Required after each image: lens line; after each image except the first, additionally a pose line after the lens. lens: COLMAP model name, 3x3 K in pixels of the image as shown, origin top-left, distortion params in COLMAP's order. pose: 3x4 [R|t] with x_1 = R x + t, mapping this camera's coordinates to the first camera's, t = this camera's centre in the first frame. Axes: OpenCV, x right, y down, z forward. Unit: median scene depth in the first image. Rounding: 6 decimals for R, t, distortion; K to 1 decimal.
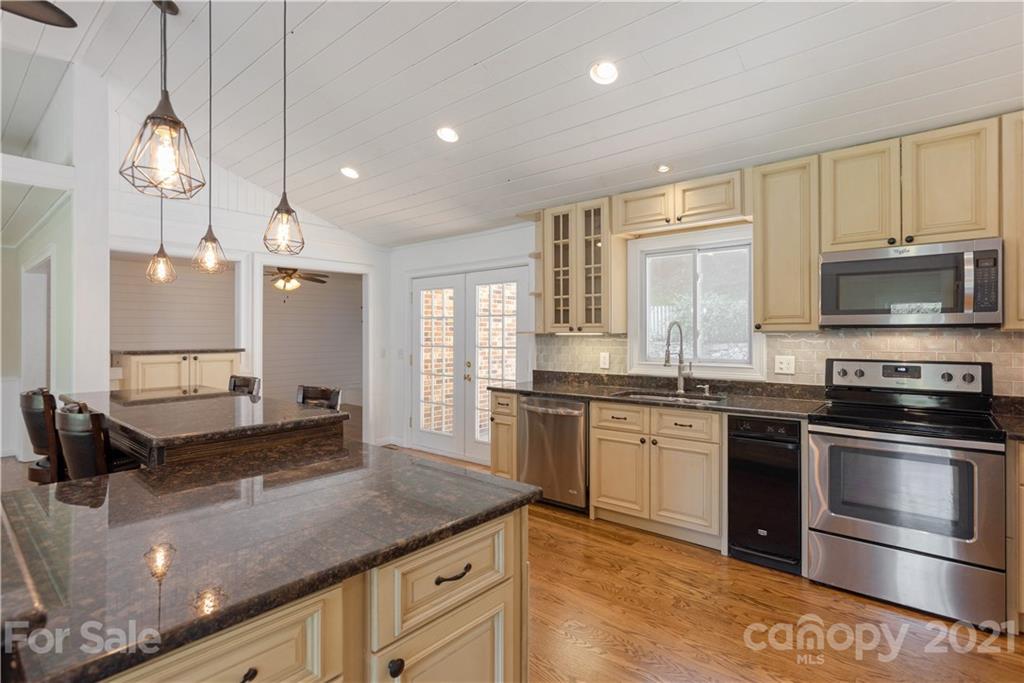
lens RADIAL K [[498.8, 0, 478.9], [0, 498.8, 325.0], [0, 0, 1]] dist [-0.023518, 0.012318]
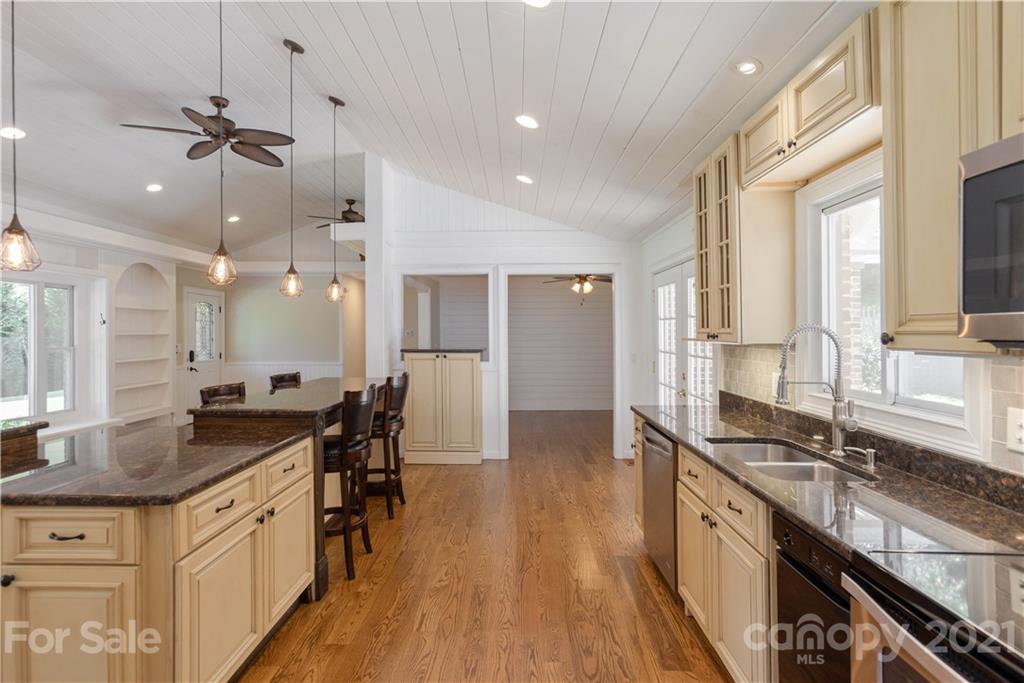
lens RADIAL K [[498.8, 0, 510.2], [0, 498.8, 325.3], [0, 0, 1]] dist [-0.023518, 0.012318]
pose [[0.642474, -0.007347, -0.766272, 0.543155], [0.013393, 0.999909, 0.001642, -0.011901], [0.766190, -0.011317, 0.642514, 0.343331]]
